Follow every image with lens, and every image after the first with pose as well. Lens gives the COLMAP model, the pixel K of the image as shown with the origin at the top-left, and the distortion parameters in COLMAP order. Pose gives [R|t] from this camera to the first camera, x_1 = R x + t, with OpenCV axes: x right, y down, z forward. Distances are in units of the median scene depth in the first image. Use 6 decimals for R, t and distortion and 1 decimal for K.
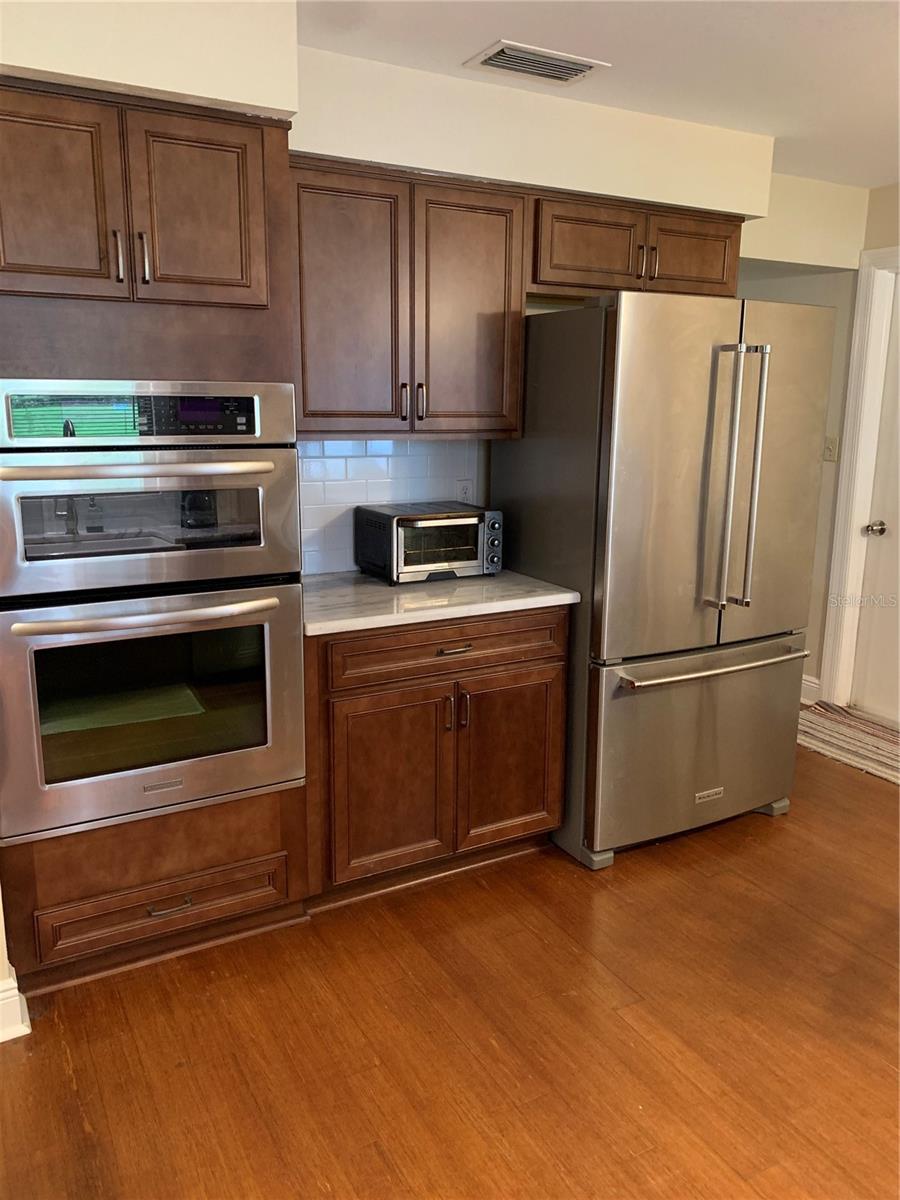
lens RADIAL K [[922.5, 0, 451.5], [0, 922.5, 591.3], [0, 0, 1]] dist [0.040939, -0.053942]
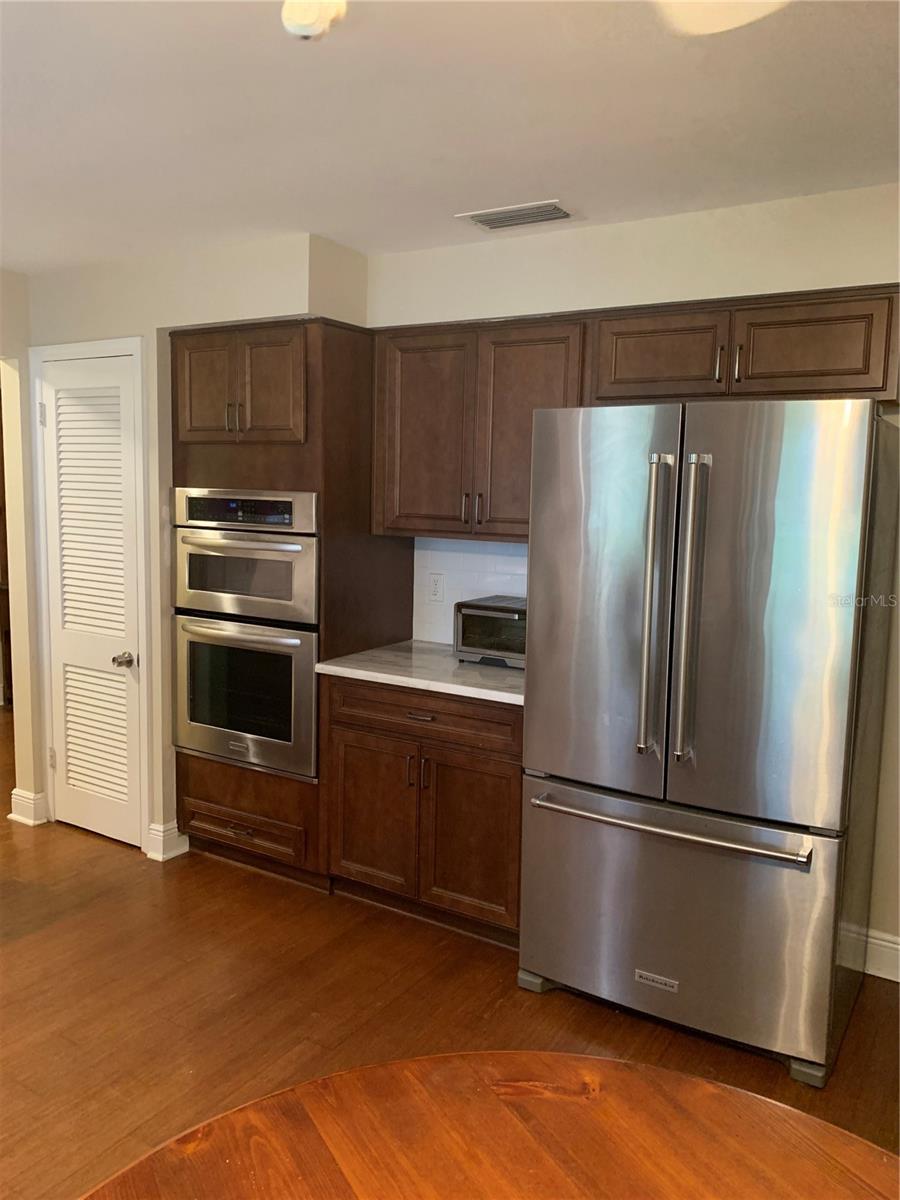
lens RADIAL K [[922.5, 0, 454.4], [0, 922.5, 589.8], [0, 0, 1]] dist [0.040939, -0.053942]
pose [[0.485446, 0.103432, -0.868127, 1.098856], [-0.197037, 0.980374, 0.006625, -0.119520], [0.851774, 0.167837, 0.496299, 0.463306]]
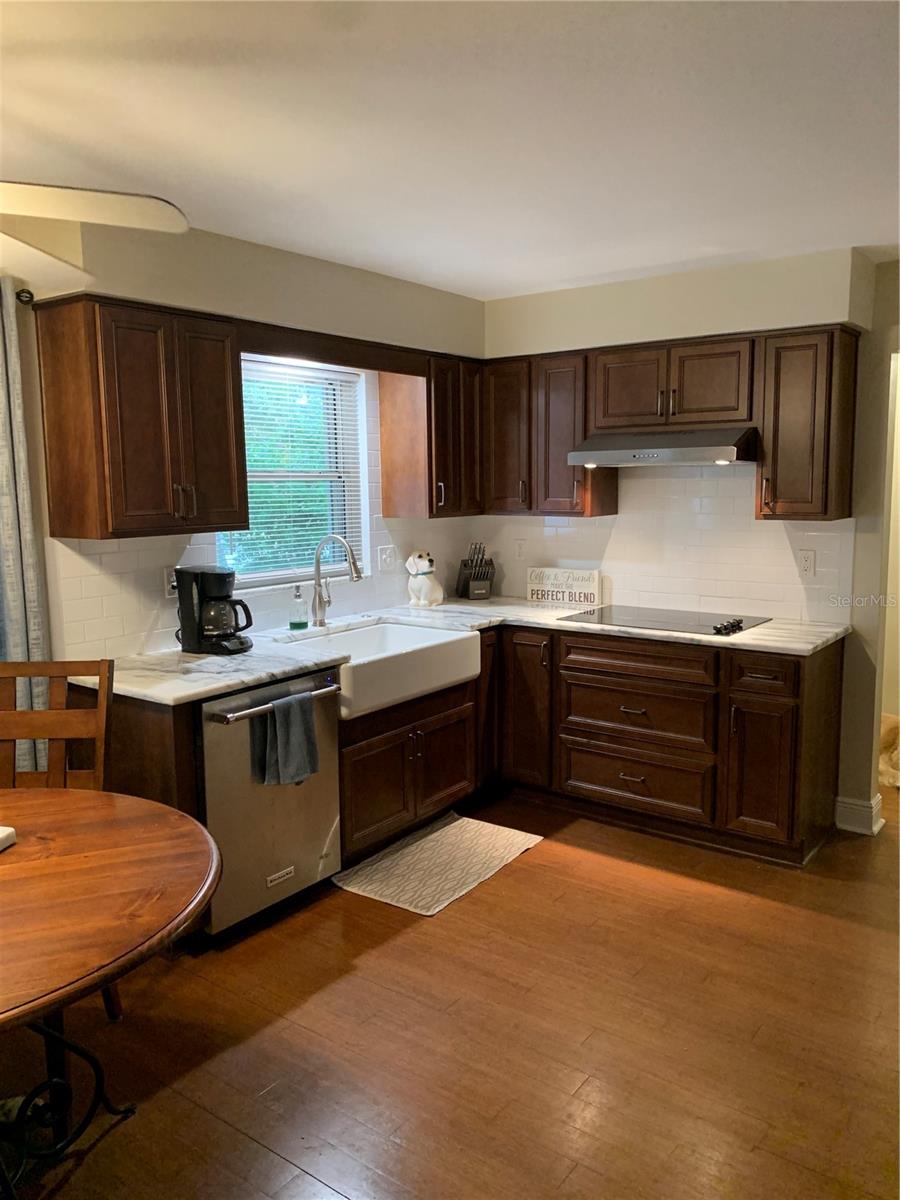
lens RADIAL K [[922.5, 0, 456.5], [0, 922.5, 588.2], [0, 0, 1]] dist [0.040939, -0.053942]
pose [[-0.912432, 0.049469, -0.406226, 0.805589], [-0.082410, 0.950119, 0.300805, -0.302786], [0.400844, 0.307941, -0.862842, 1.339707]]
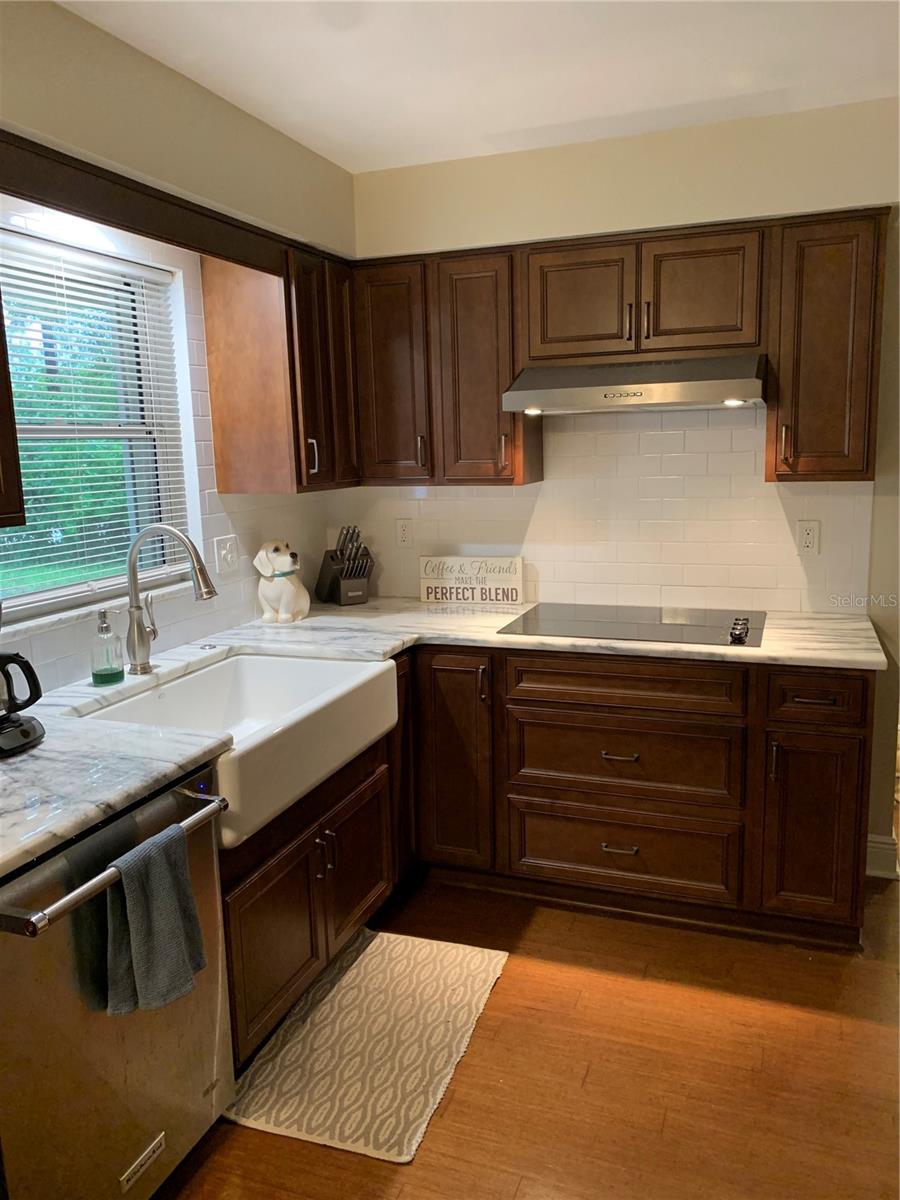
lens RADIAL K [[922.5, 0, 457.4], [0, 922.5, 591.5], [0, 0, 1]] dist [0.040939, -0.053942]
pose [[-0.759191, 0.114523, -0.640713, 0.749568], [-0.116610, 0.944538, 0.307002, -0.175293], [0.640337, 0.307787, -0.703730, 0.809329]]
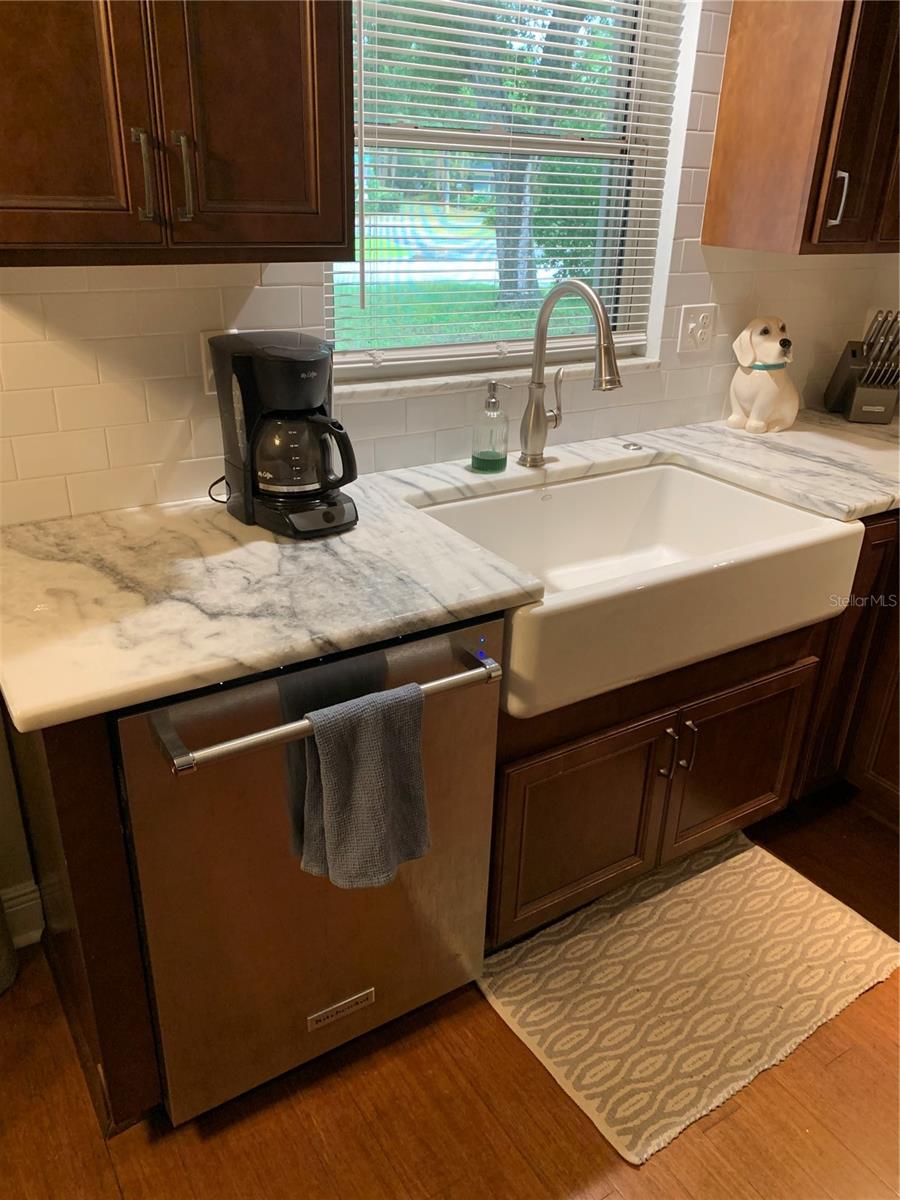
lens RADIAL K [[922.5, 0, 455.0], [0, 922.5, 596.2], [0, 0, 1]] dist [0.040939, -0.053942]
pose [[-0.997372, -0.014507, -0.070981, 0.520207], [-0.053770, 0.804841, 0.591050, -0.138995], [0.048554, 0.593313, -0.803506, 0.657594]]
